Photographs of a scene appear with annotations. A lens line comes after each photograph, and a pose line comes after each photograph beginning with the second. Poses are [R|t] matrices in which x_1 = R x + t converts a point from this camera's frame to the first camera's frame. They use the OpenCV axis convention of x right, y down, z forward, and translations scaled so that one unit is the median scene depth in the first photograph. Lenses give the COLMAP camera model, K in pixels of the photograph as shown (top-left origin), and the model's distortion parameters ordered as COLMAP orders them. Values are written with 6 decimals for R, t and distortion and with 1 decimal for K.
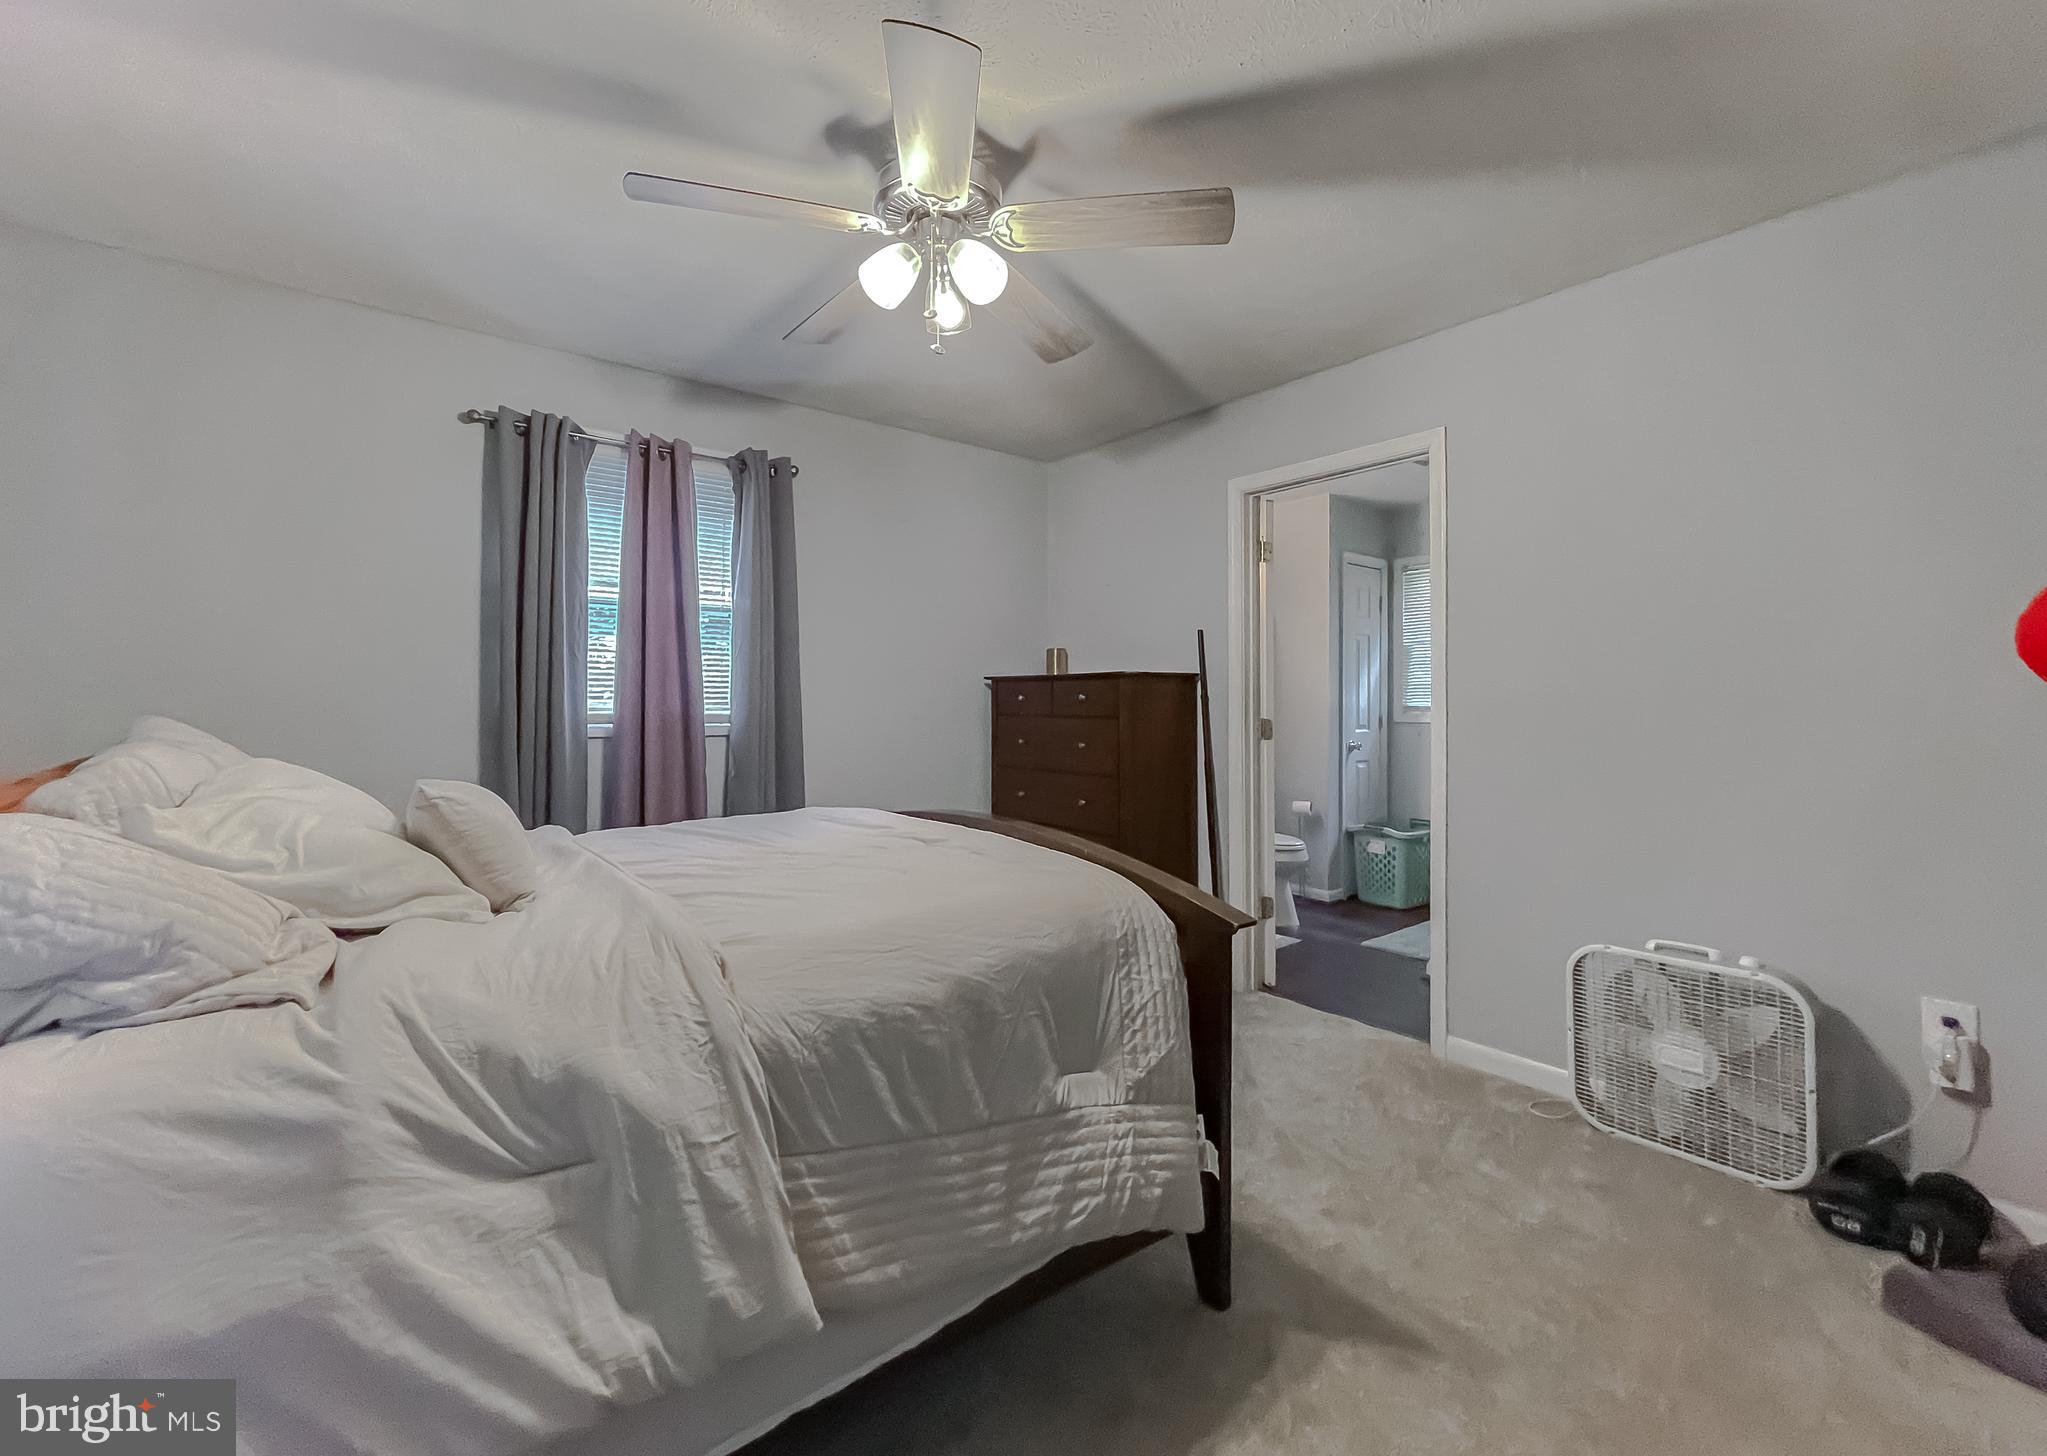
lens RADIAL K [[857.4, 0, 1022.4], [0, 857.4, 700.8], [0, 0, 1]] dist [0.000859, 0.000279]
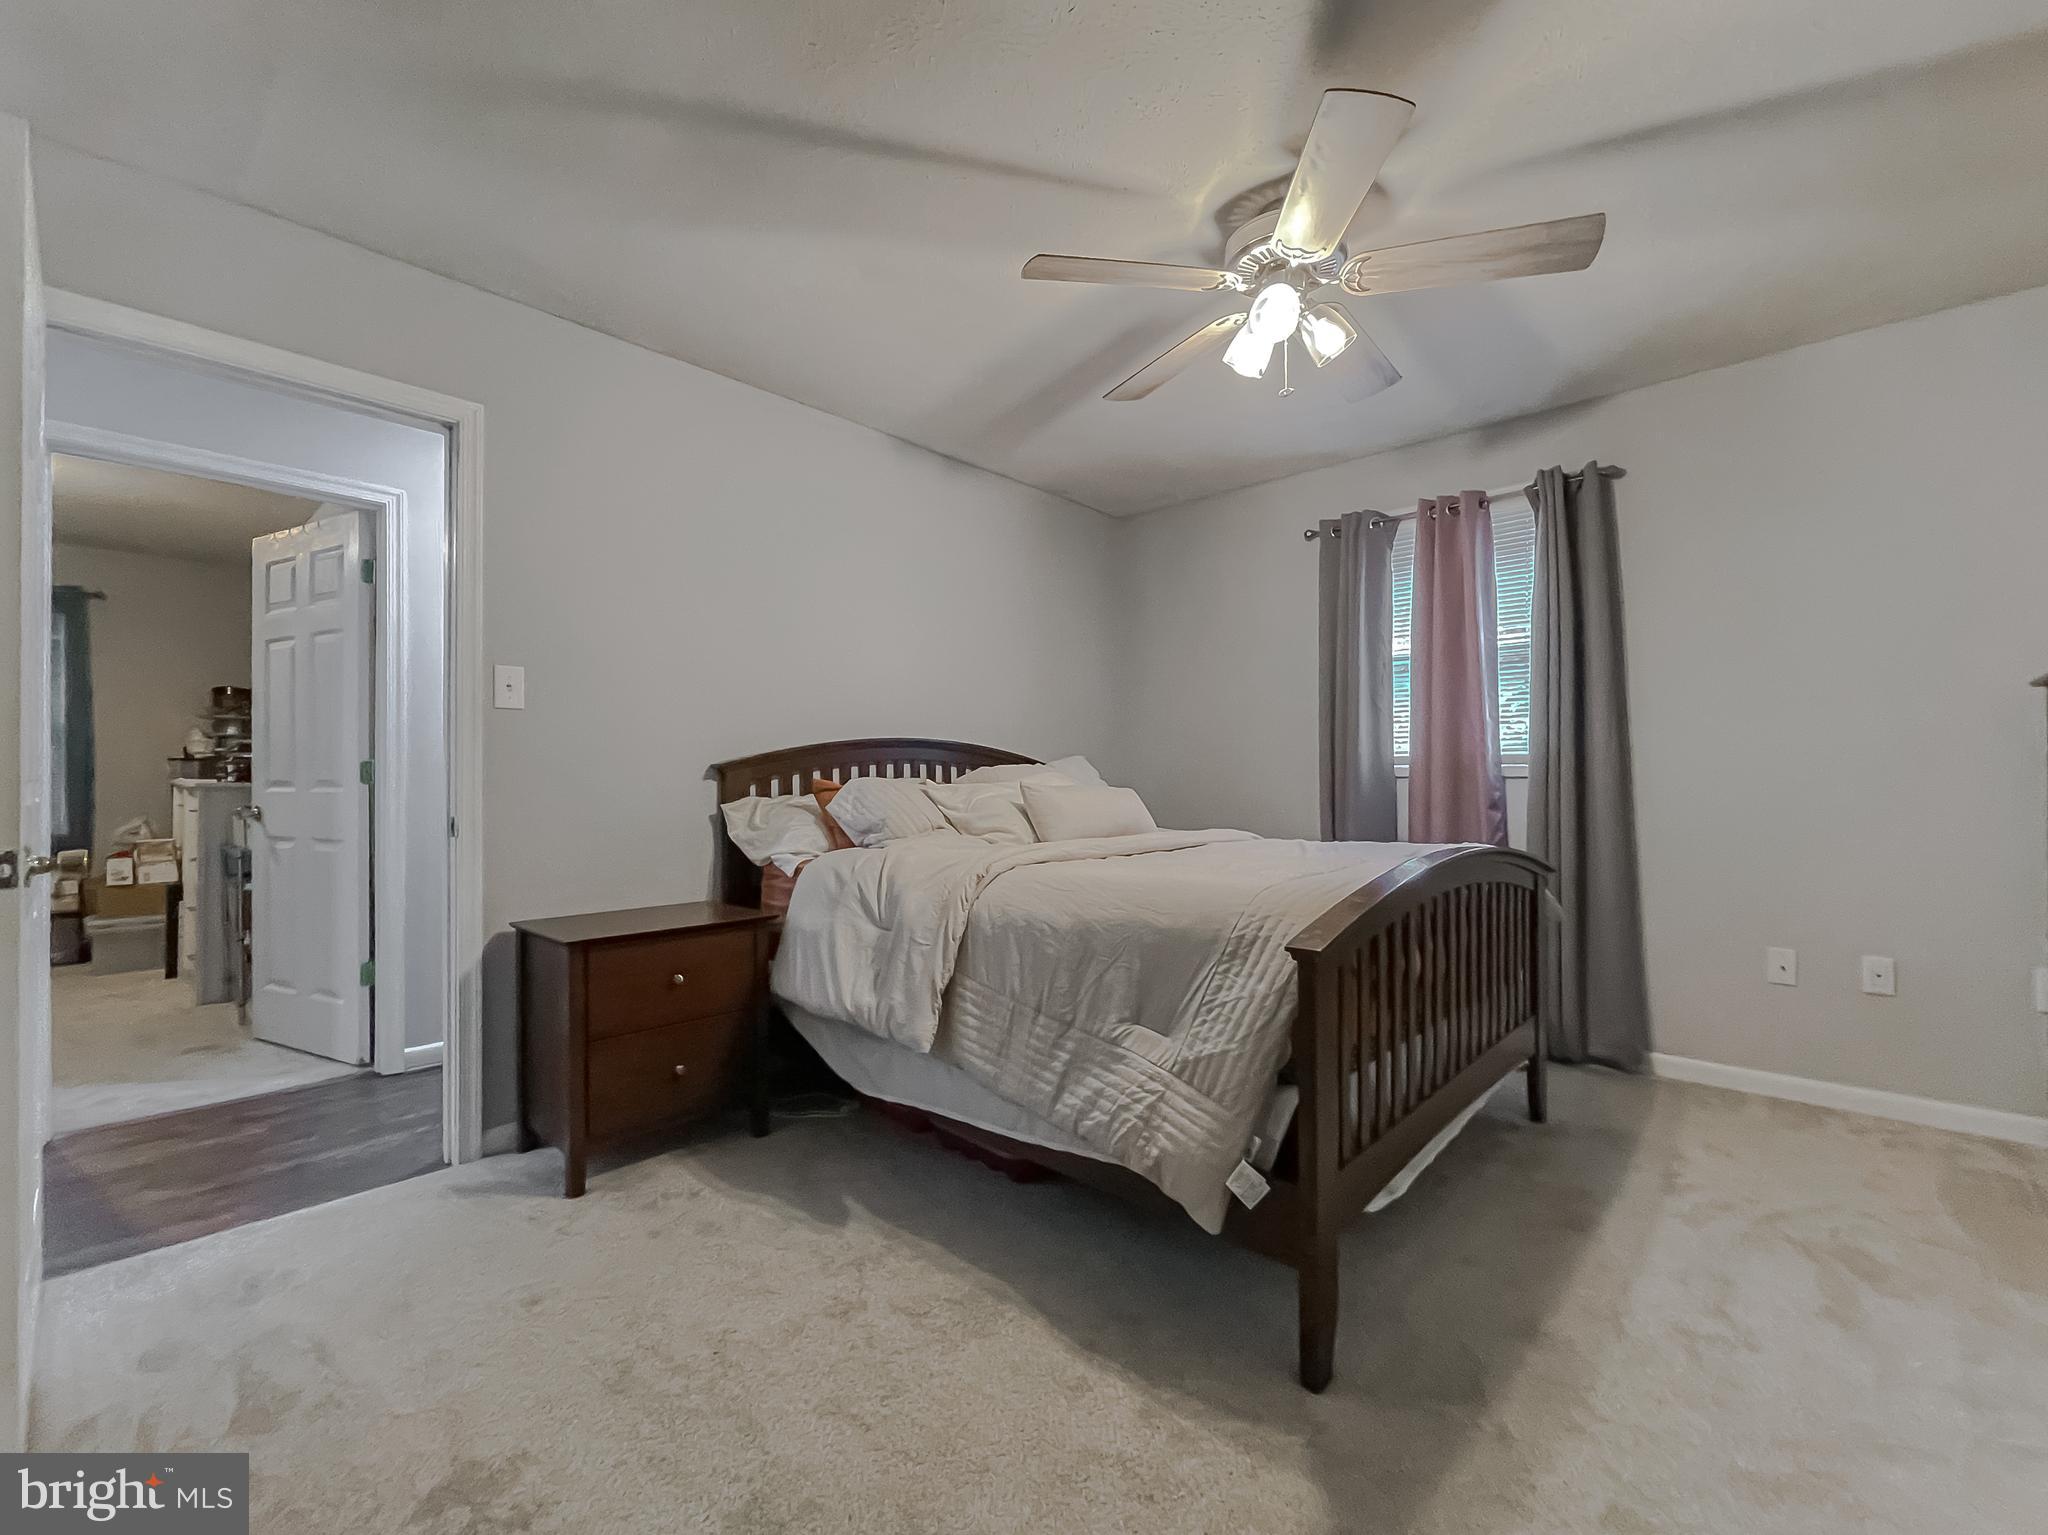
lens RADIAL K [[880.3, 0, 1018.3], [0, 880.3, 776.6], [0, 0, 1]] dist [0.002332, 0.000395]
pose [[0.160826, -0.006271, -0.986963, 1.171910], [0.003282, 0.999978, -0.005819, 0.096375], [0.986977, -0.002304, 0.160843, 0.615342]]
